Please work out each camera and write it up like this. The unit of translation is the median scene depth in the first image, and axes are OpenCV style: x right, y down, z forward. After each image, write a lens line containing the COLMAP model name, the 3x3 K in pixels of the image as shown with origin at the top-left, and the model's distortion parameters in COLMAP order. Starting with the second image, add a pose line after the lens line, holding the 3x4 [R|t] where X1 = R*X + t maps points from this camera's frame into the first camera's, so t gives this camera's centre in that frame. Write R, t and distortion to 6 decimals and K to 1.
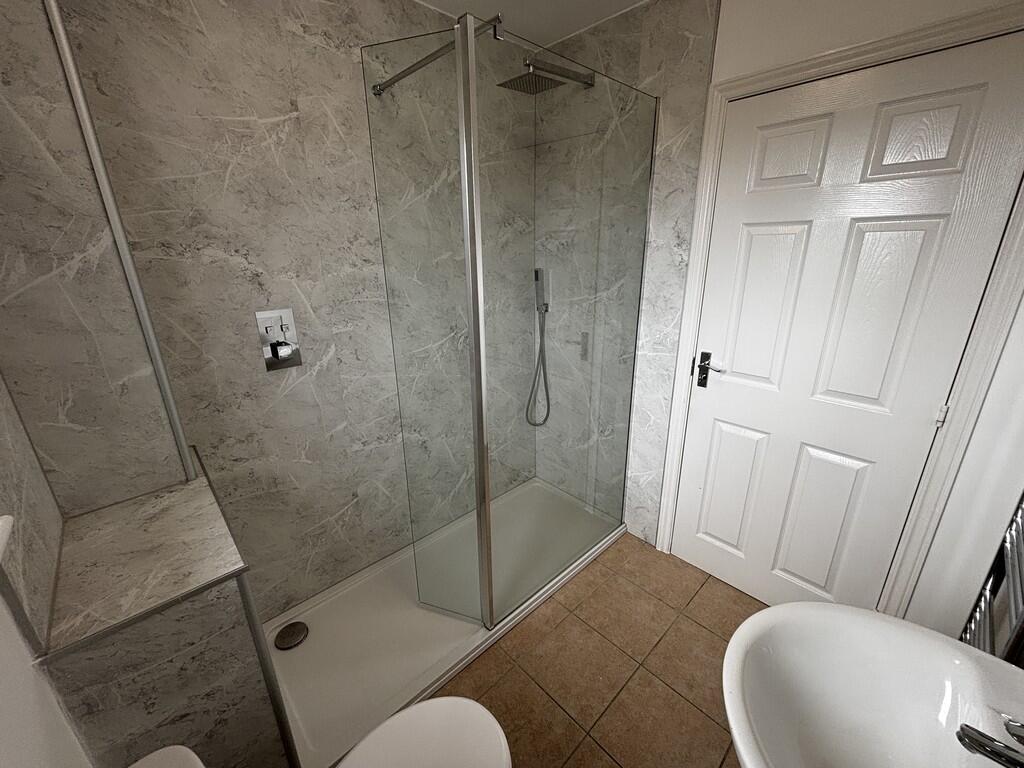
lens RADIAL K [[411.0, 0, 512.6], [0, 411.0, 382.7], [0, 0, 1]] dist [-0.002209, -0.000215]
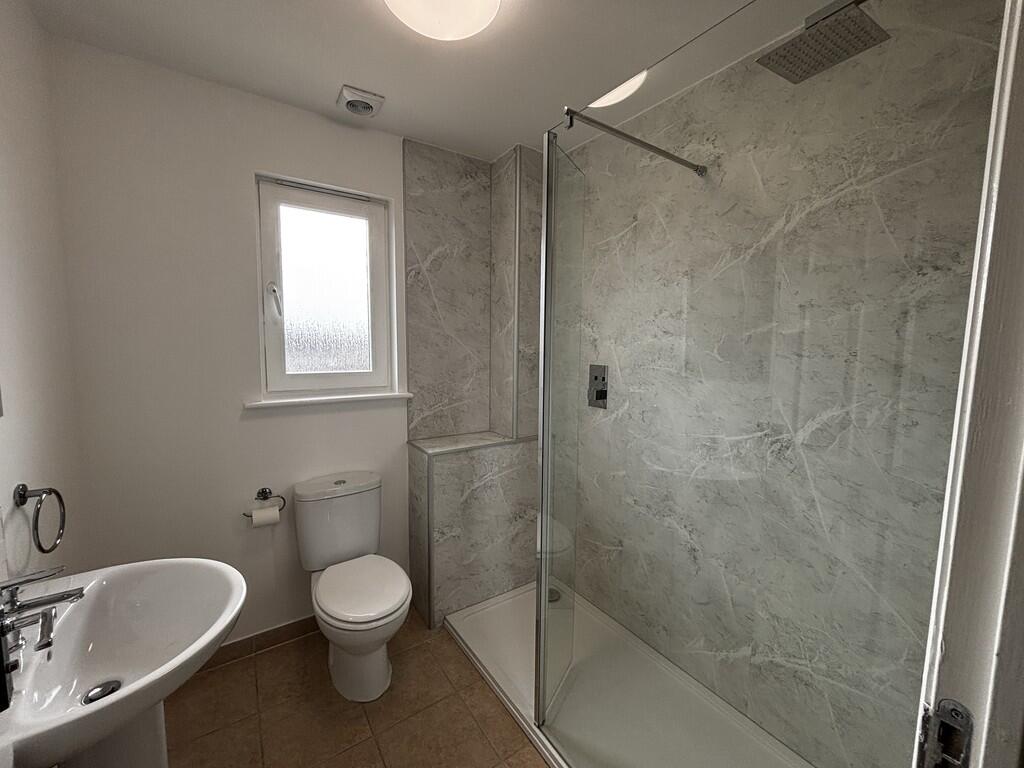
lens RADIAL K [[411.0, 0, 511.8], [0, 411.0, 382.5], [0, 0, 1]] dist [-0.002209, -0.000215]
pose [[-0.152168, 0.107555, -0.982485, 0.738587], [-0.322260, 0.934337, 0.152196, -0.208780], [0.934341, 0.339774, -0.107515, 0.785711]]
